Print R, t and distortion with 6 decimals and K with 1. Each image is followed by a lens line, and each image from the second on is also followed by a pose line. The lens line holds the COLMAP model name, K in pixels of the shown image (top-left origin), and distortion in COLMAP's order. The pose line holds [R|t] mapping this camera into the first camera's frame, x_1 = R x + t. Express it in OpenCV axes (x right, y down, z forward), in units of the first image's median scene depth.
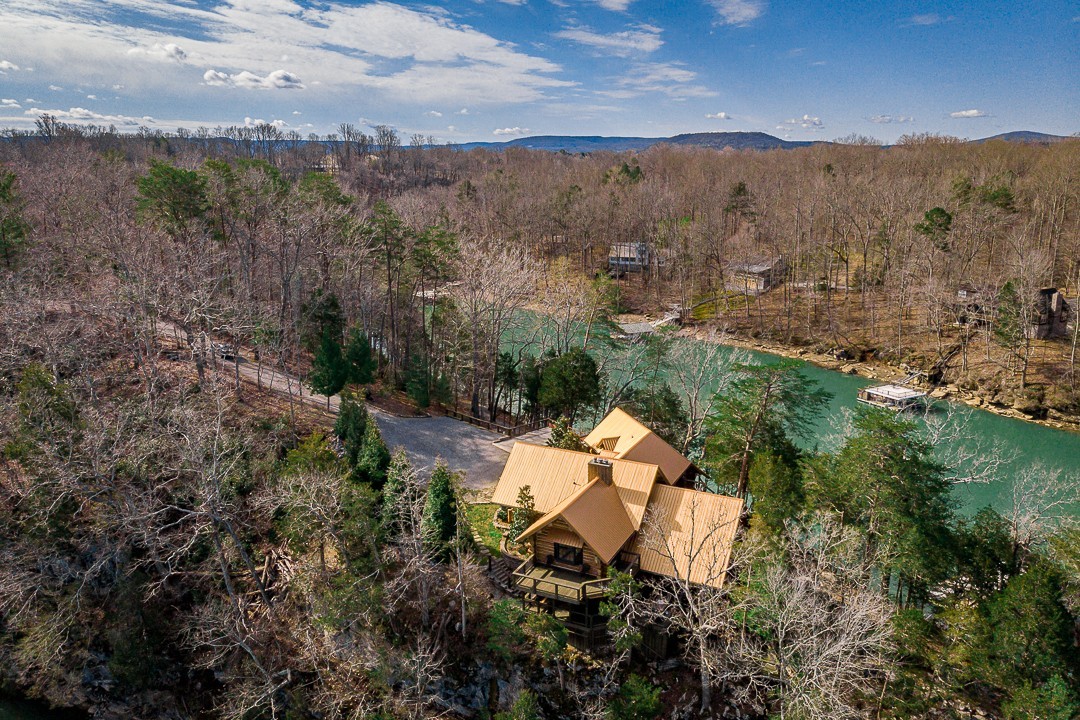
lens RADIAL K [[785.5, 0, 540.0], [0, 785.5, 360.0], [0, 0, 1]] dist [-0.005210, 0.003401]
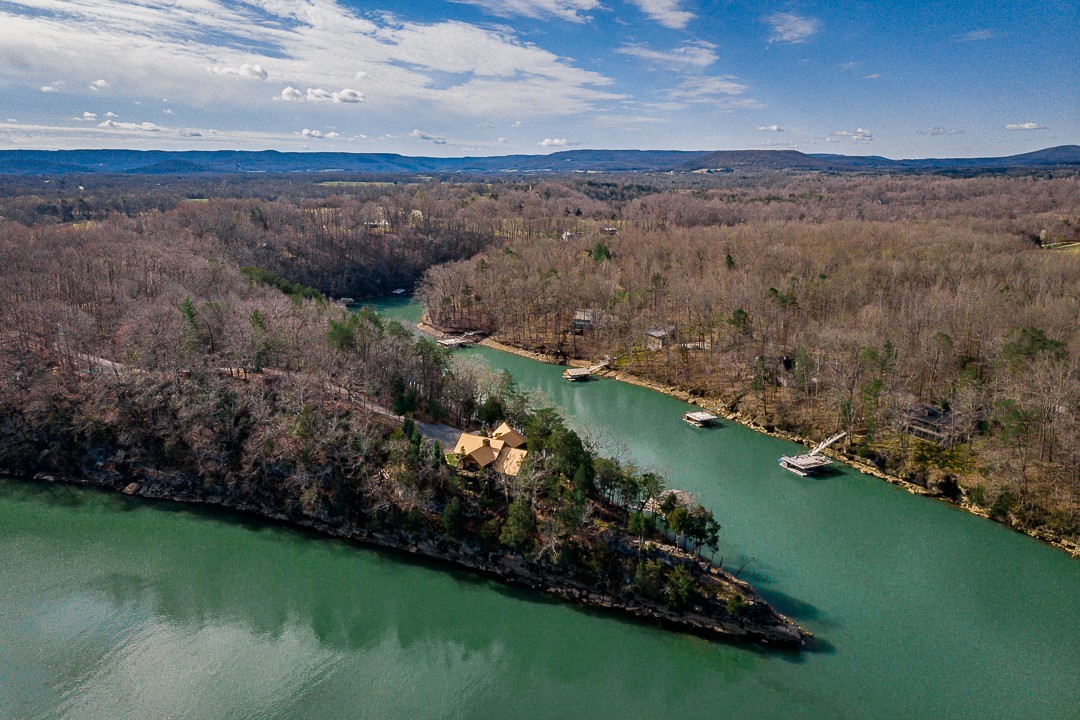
lens RADIAL K [[785.5, 0, 540.0], [0, 785.5, 360.0], [0, 0, 1]] dist [-0.005210, 0.003401]
pose [[0.998777, 0.014978, -0.047123, 0.326297], [-0.015566, 0.999805, -0.012140, -0.118073], [0.046932, 0.012859, 0.998815, -1.626228]]
